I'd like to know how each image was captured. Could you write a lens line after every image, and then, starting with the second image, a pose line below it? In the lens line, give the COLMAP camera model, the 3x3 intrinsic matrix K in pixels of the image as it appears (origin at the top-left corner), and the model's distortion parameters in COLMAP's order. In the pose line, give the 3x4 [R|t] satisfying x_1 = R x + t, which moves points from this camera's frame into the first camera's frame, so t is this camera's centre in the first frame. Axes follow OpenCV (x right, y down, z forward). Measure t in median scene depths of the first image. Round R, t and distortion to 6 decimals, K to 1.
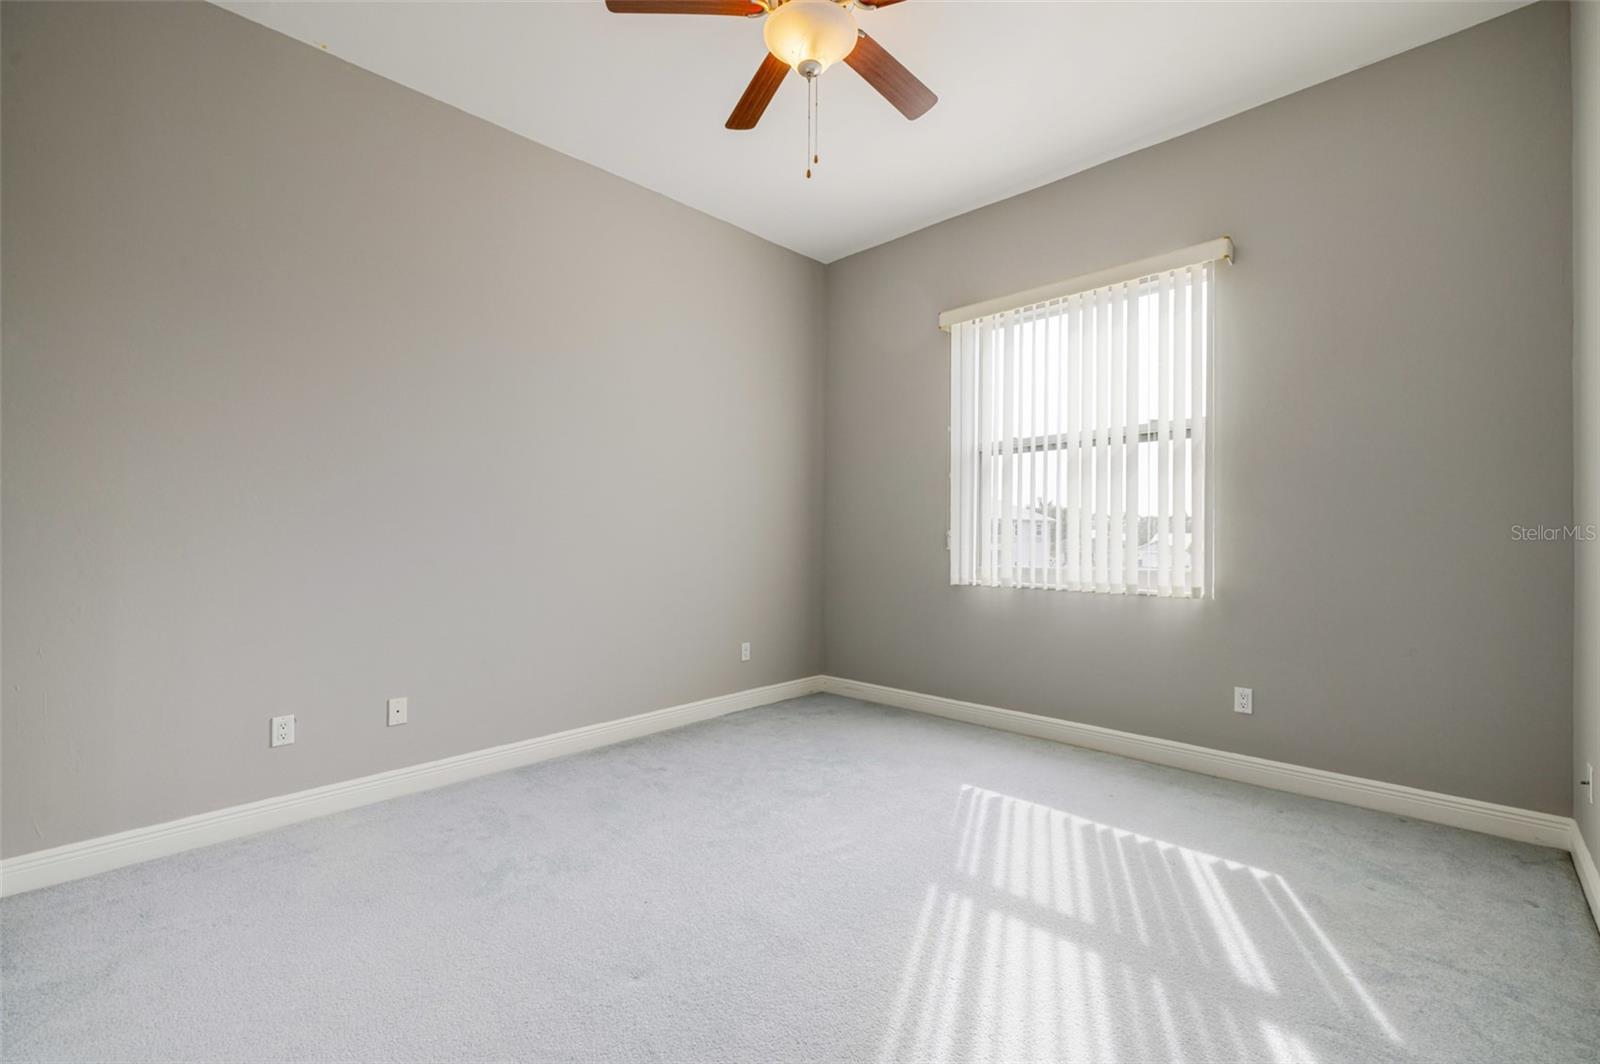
lens RADIAL K [[676.1, 0, 798.3], [0, 676.1, 522.5], [0, 0, 1]] dist [0.001181, 0.000542]
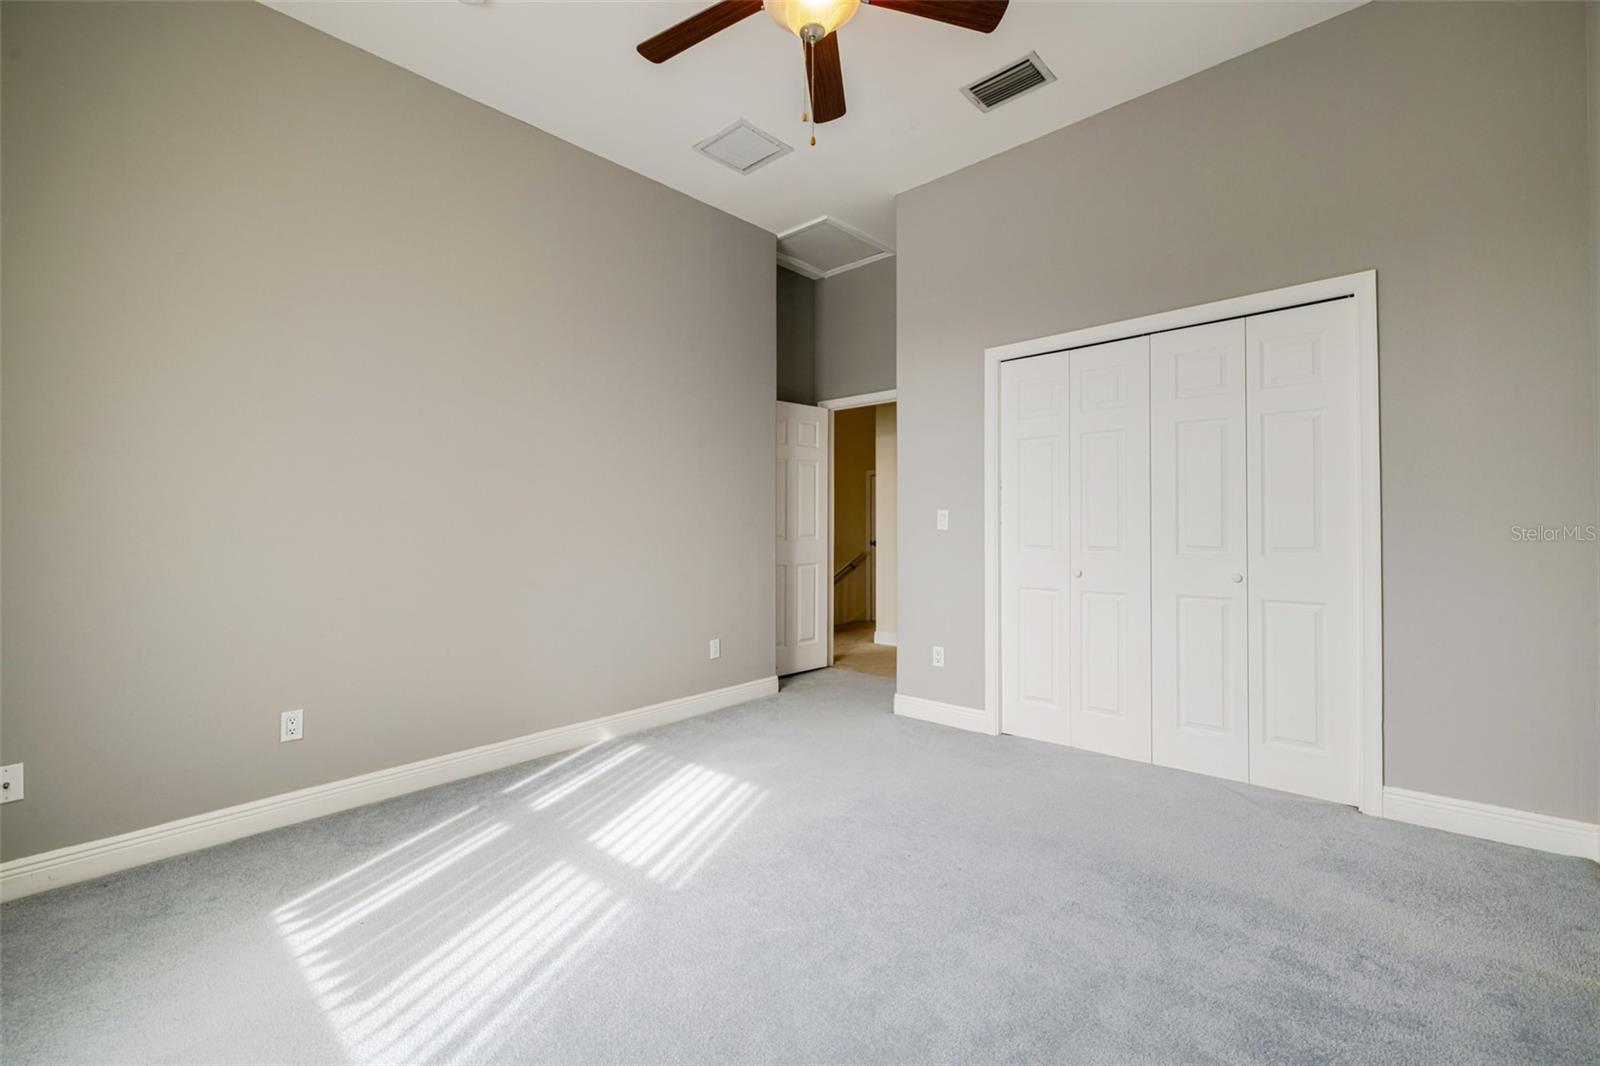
lens RADIAL K [[676.1, 0, 798.3], [0, 676.1, 523.5], [0, 0, 1]] dist [0.001181, 0.000542]
pose [[-0.999851, -0.010464, -0.013695, 0.035088], [-0.010097, 0.999594, -0.026629, 0.025051], [0.013968, -0.026487, -0.999552, 1.987157]]
